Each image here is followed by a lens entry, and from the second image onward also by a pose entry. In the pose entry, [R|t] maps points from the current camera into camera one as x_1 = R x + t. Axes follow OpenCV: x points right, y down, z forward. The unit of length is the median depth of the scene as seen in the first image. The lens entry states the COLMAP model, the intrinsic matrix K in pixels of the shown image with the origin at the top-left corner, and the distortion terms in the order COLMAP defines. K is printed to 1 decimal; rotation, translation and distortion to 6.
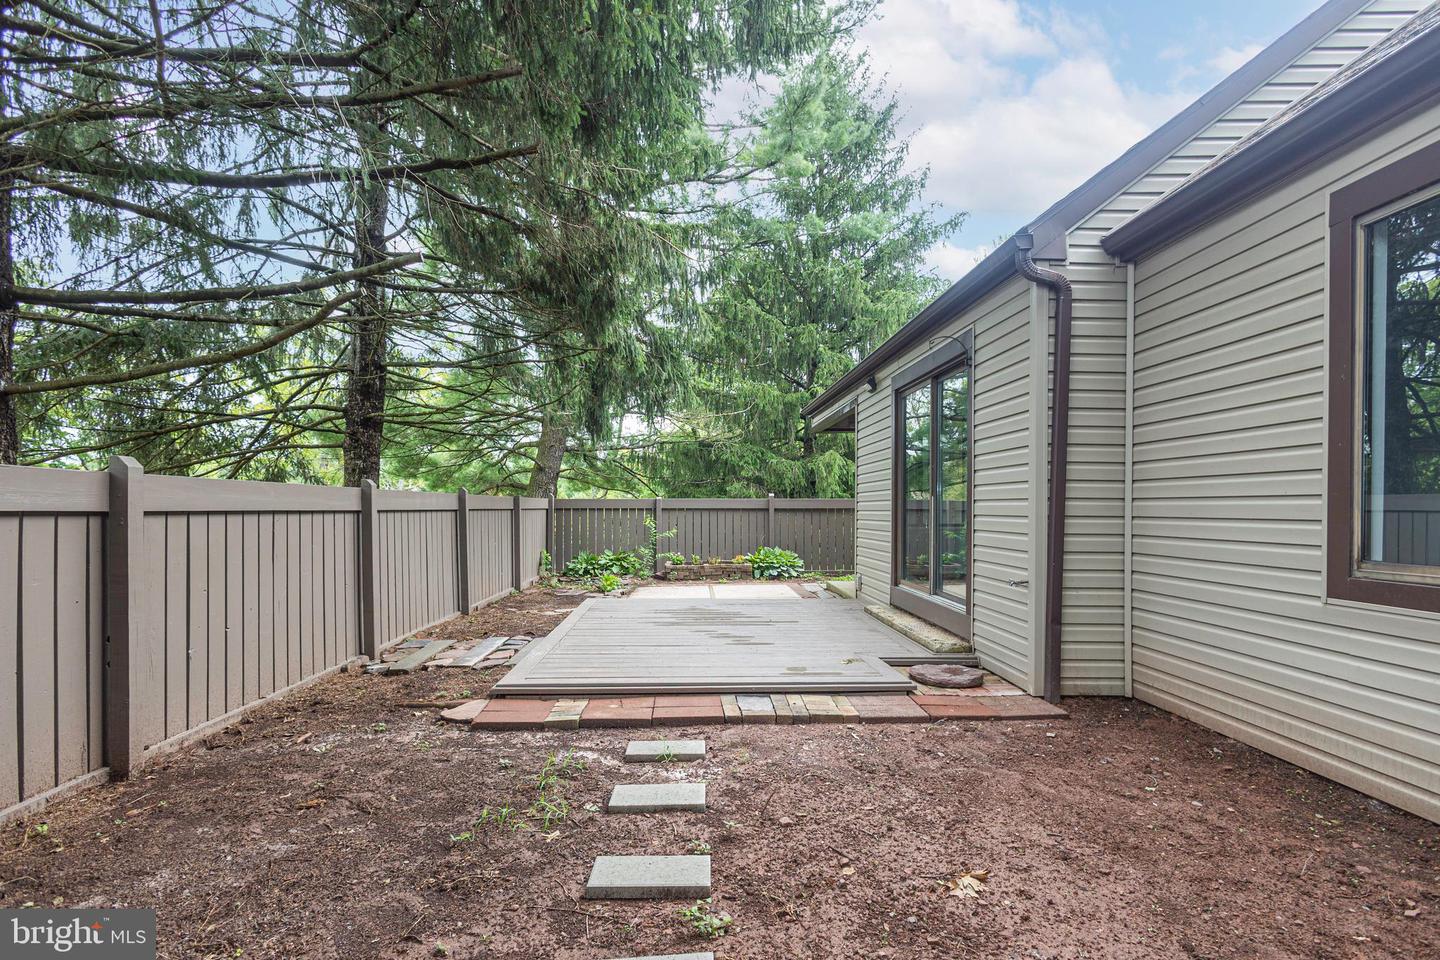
lens RADIAL K [[669.3, 0, 692.7], [0, 669.3, 510.6], [0, 0, 1]] dist [-0.000094, -0.000004]
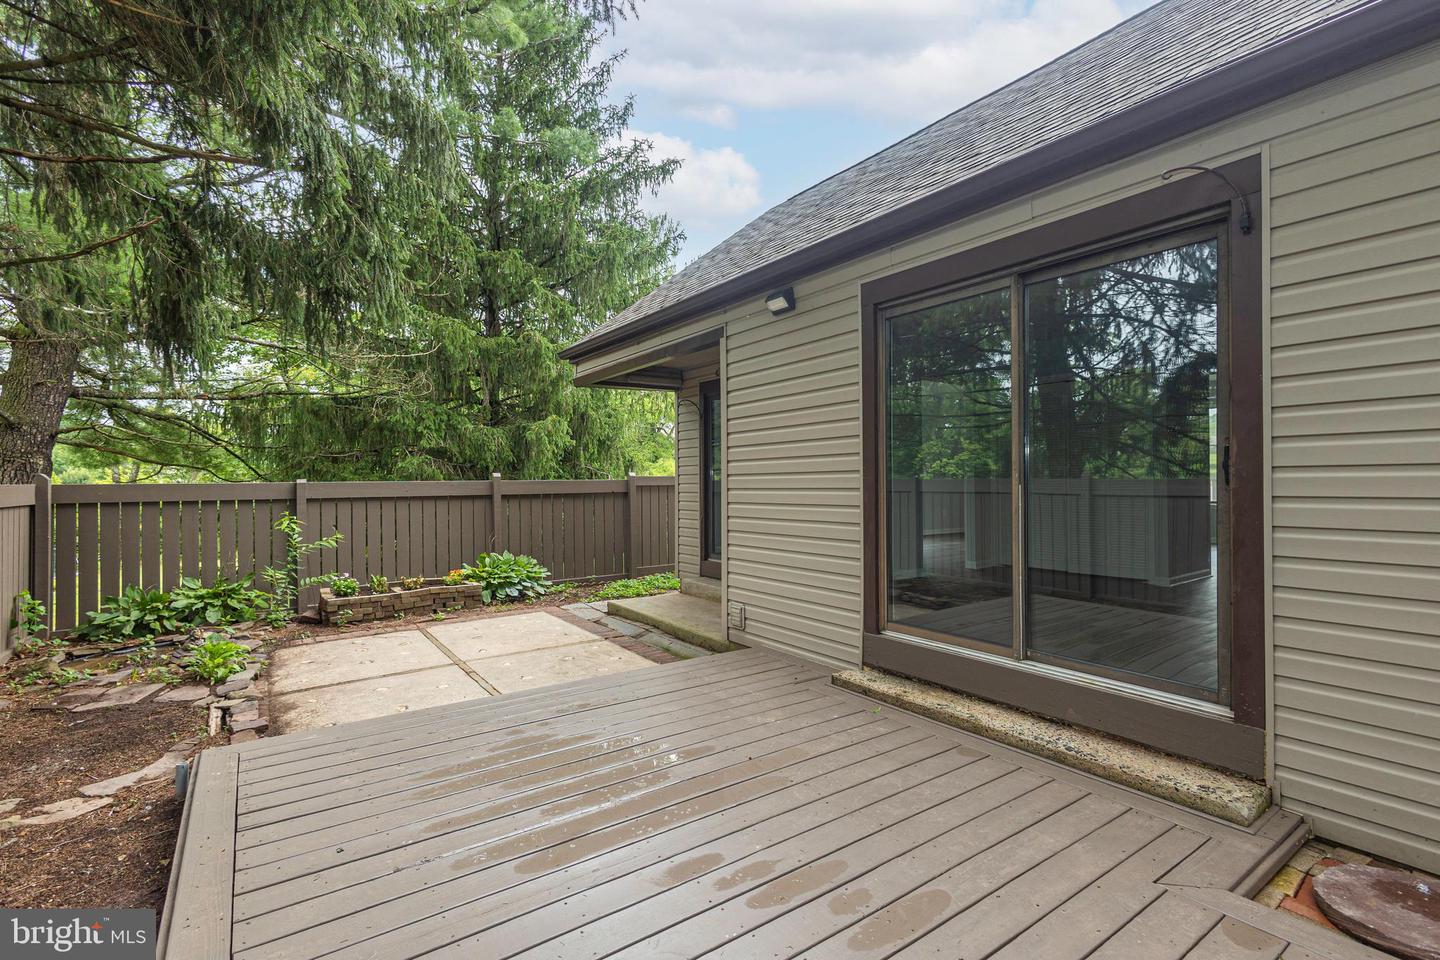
lens RADIAL K [[669.3, 0, 719.9], [0, 669.3, 478.1], [0, 0, 1]] dist [-0.000094, -0.000004]
pose [[0.824531, -0.005929, 0.565785, -0.081599], [0.013505, 0.999866, -0.009203, -0.011270], [-0.565655, 0.015229, 0.824501, 0.322133]]
